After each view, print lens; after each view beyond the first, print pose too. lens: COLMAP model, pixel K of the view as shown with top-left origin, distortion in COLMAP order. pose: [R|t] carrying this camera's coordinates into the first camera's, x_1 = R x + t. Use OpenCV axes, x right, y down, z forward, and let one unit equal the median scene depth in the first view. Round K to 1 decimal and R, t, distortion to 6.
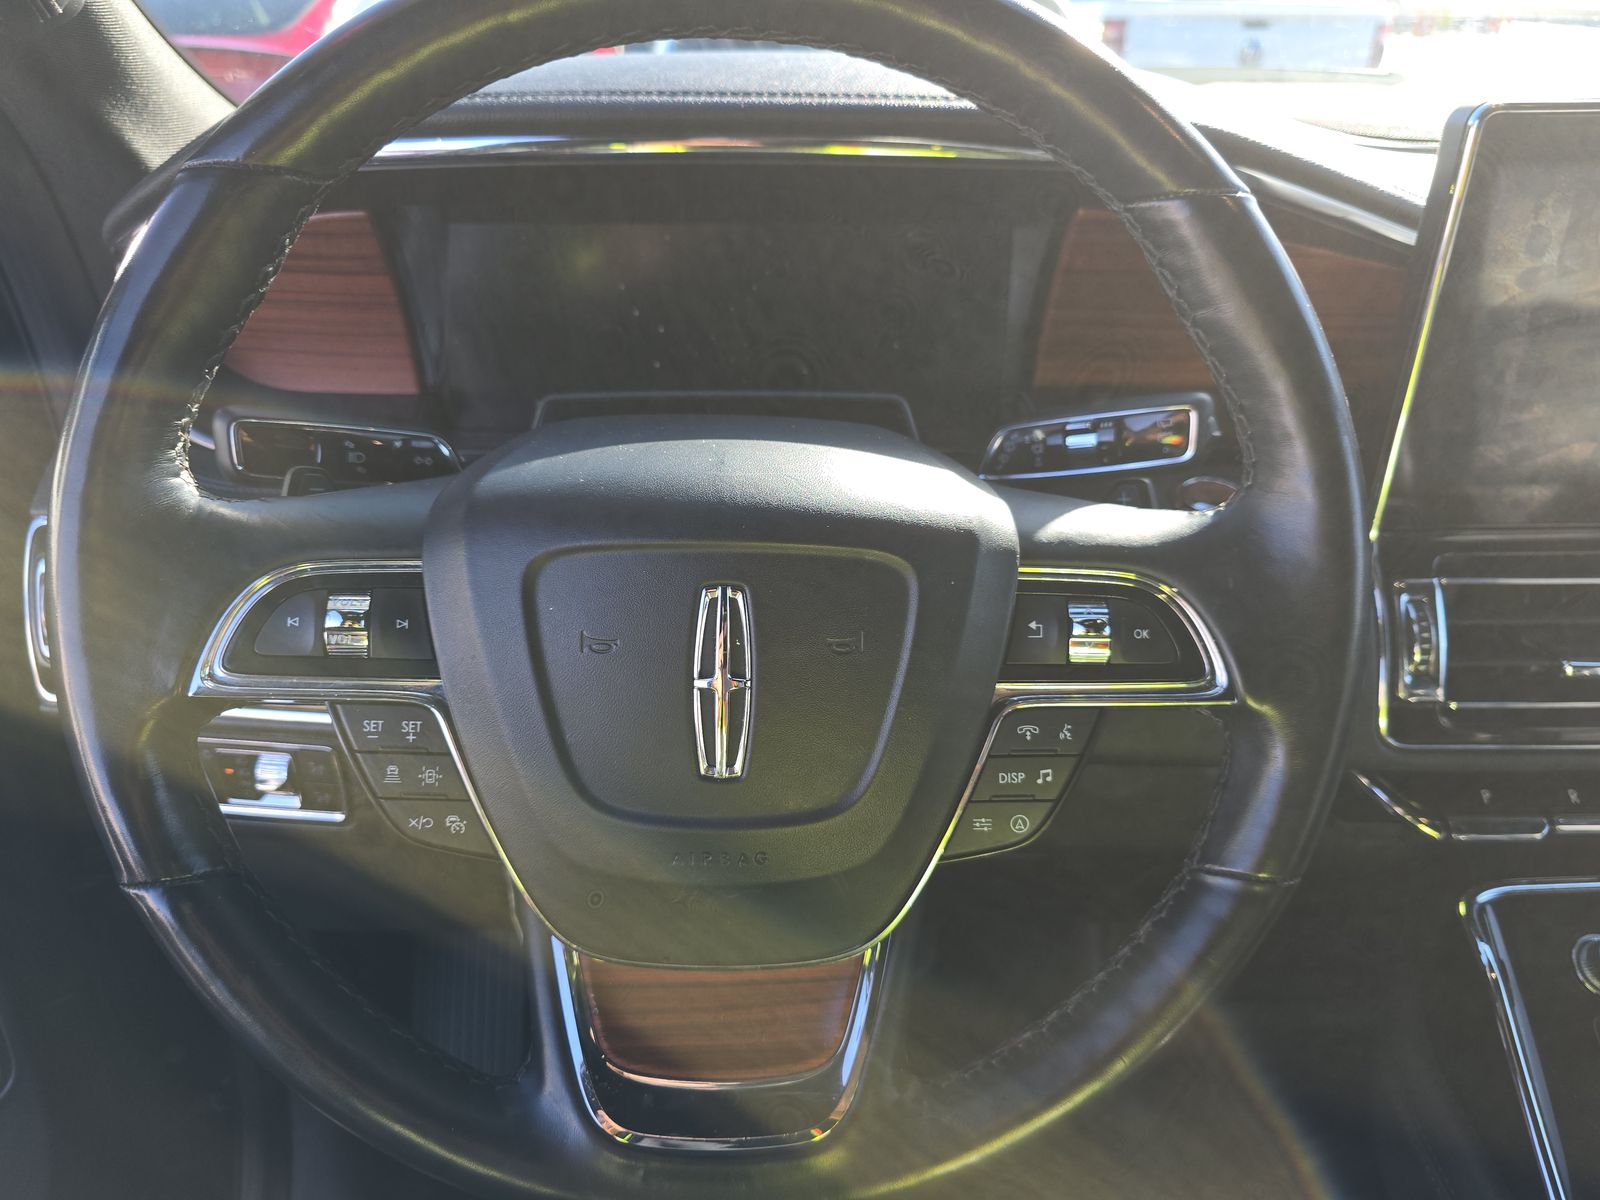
lens RADIAL K [[1074.7, 0, 800.2], [0, 1074.7, 597.6], [0, 0, 1]] dist [-0.001954, -0.003291]
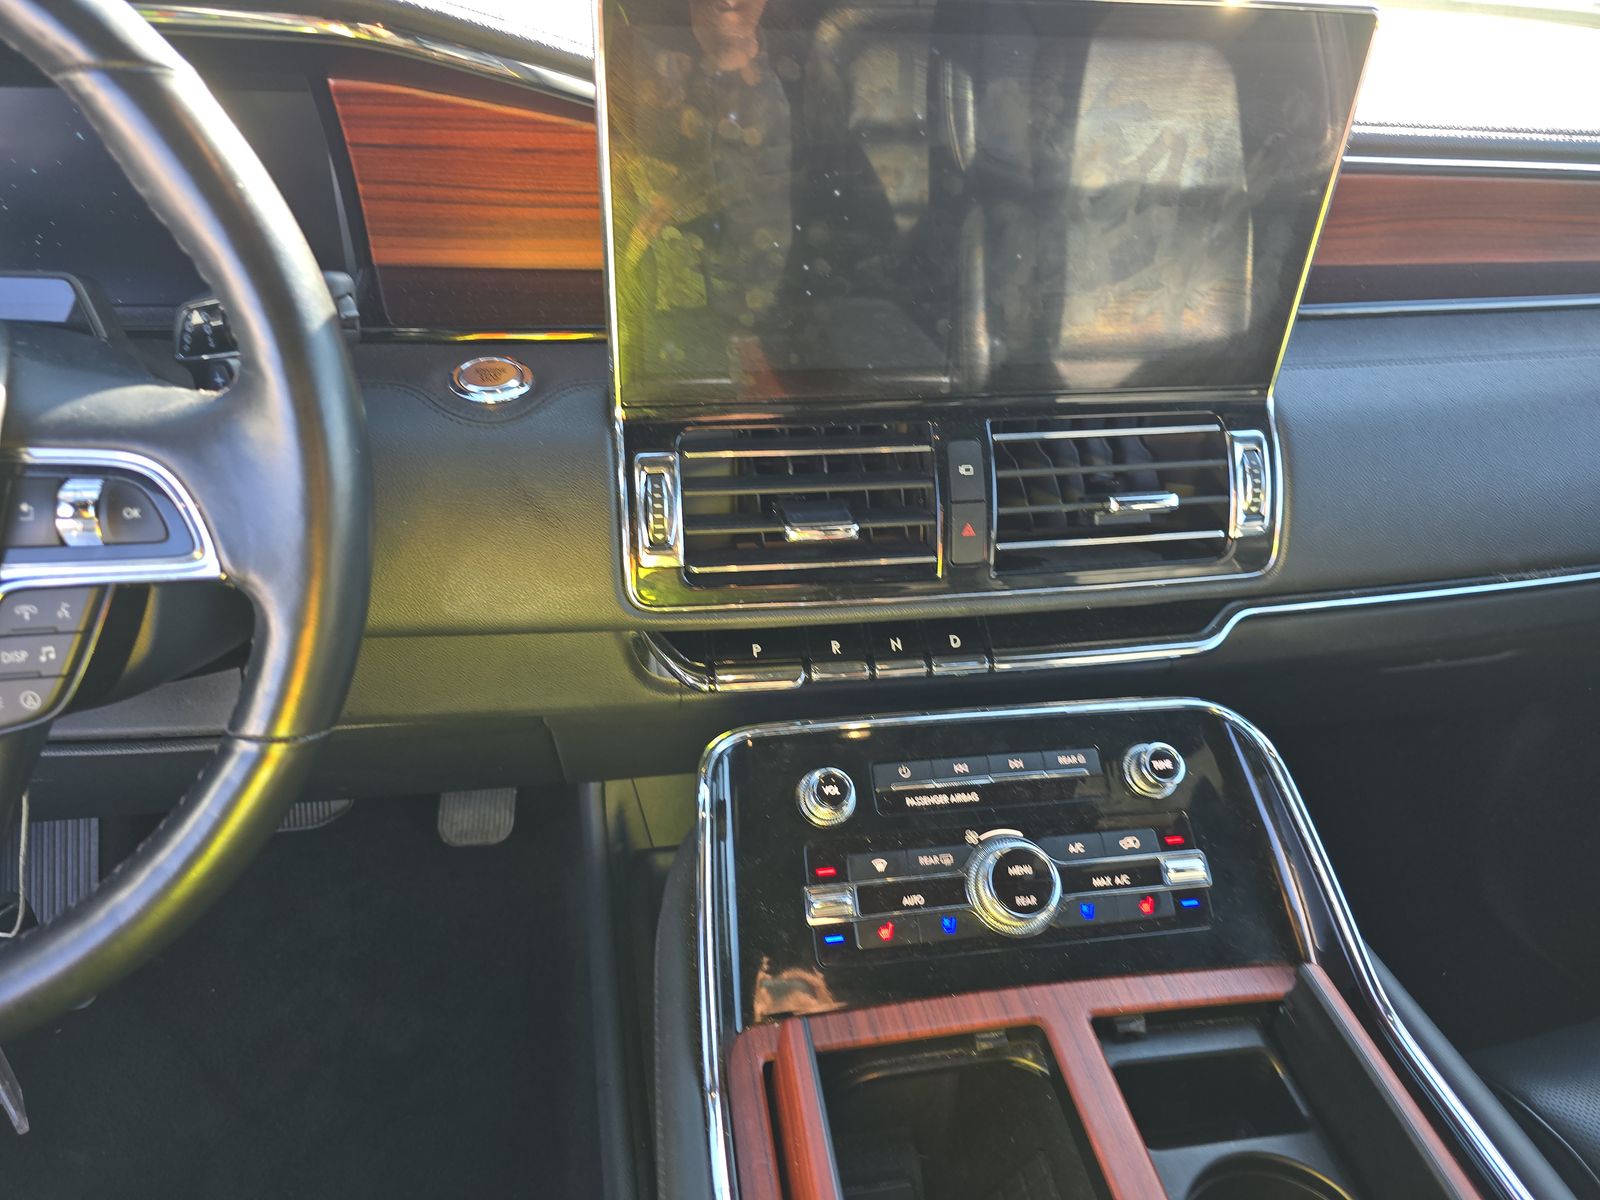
lens RADIAL K [[1074.7, 0, 800.0], [0, 1074.7, 602.2], [0, 0, 1]] dist [-0.001954, -0.003291]
pose [[0.984659, -0.037183, 0.170483, 0.545351], [0.016554, 0.992531, 0.120866, 0.003227], [-0.173704, -0.116189, 0.977920, -0.091266]]
